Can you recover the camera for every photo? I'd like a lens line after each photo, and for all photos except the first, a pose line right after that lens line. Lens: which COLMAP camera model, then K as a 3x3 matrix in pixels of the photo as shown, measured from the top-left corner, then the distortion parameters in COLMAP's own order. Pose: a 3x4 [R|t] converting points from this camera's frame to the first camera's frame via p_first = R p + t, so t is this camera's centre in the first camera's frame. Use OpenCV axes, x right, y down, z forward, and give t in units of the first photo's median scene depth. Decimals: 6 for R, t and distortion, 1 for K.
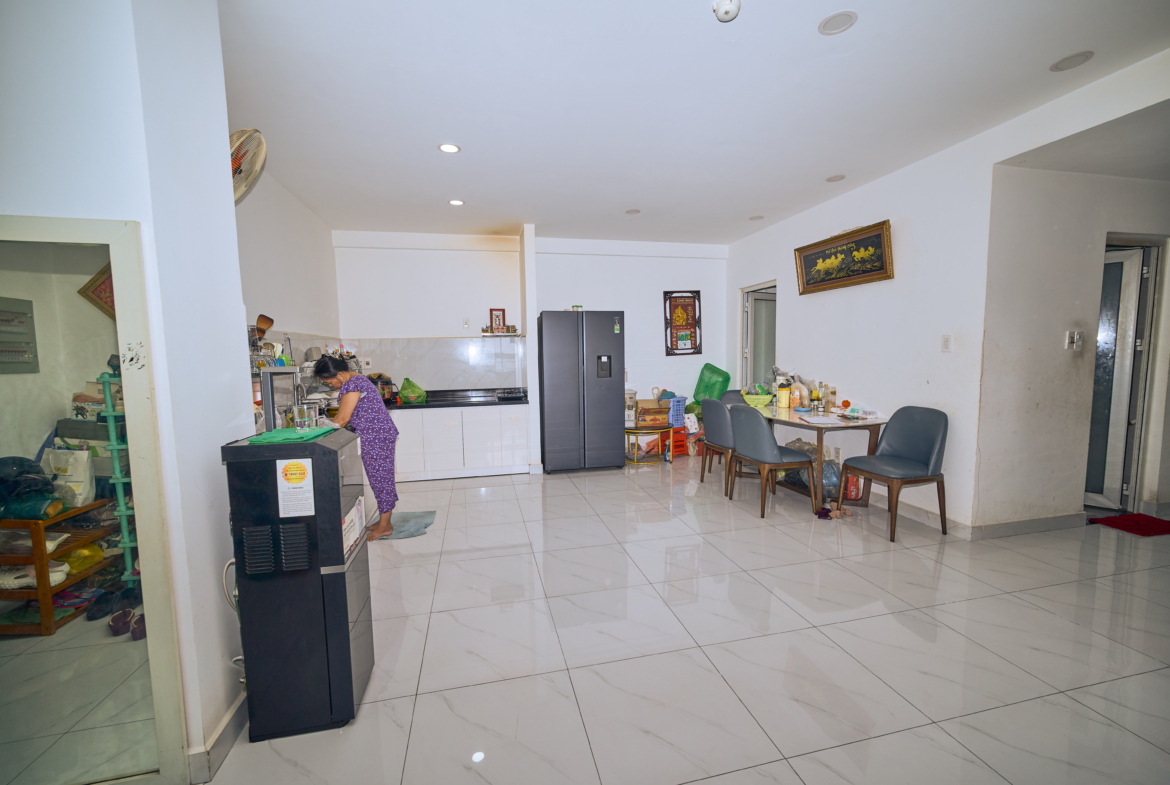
lens RADIAL K [[466.0, 0, 587.9], [0, 466.0, 395.7], [0, 0, 1]] dist [-0.013943, 0.007289]
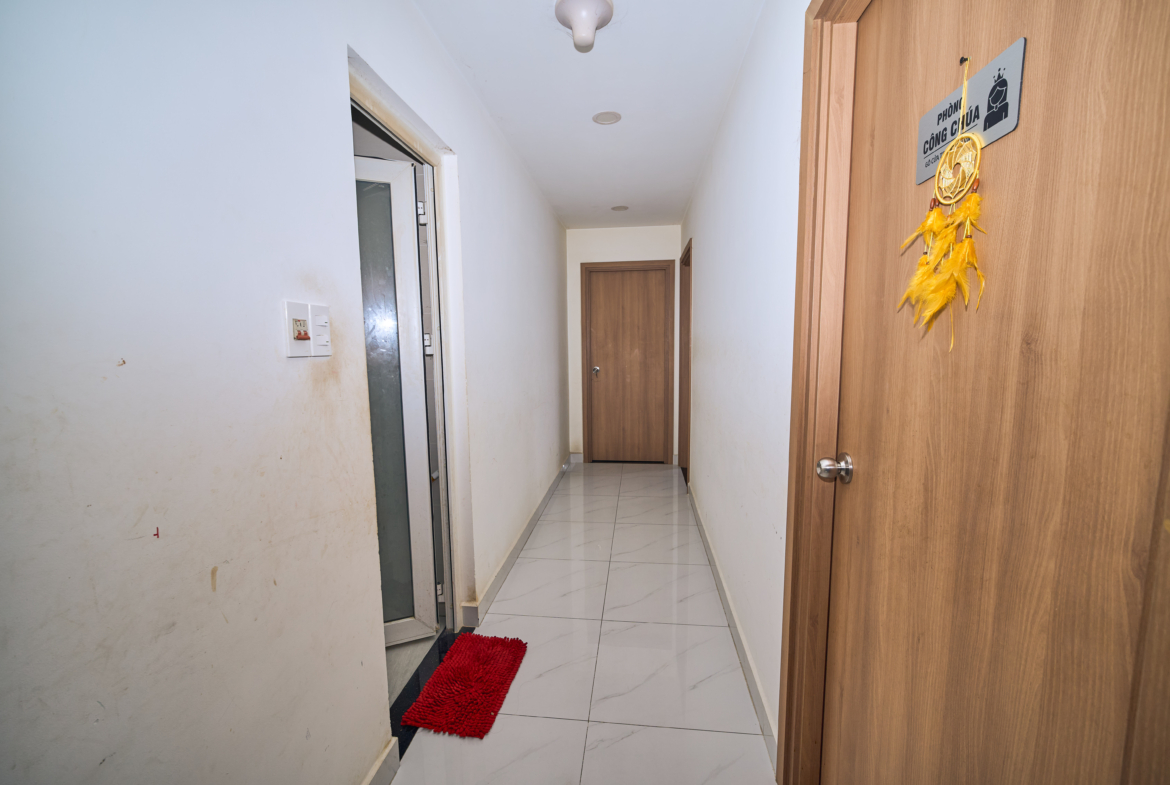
lens RADIAL K [[466.0, 0, 587.9], [0, 466.0, 395.7], [0, 0, 1]] dist [-0.013943, 0.007289]
pose [[0.332499, -0.094768, 0.938330, 0.710626], [0.090422, 0.993558, 0.068305, -0.068188], [-0.938759, 0.062134, 0.338926, 0.624168]]
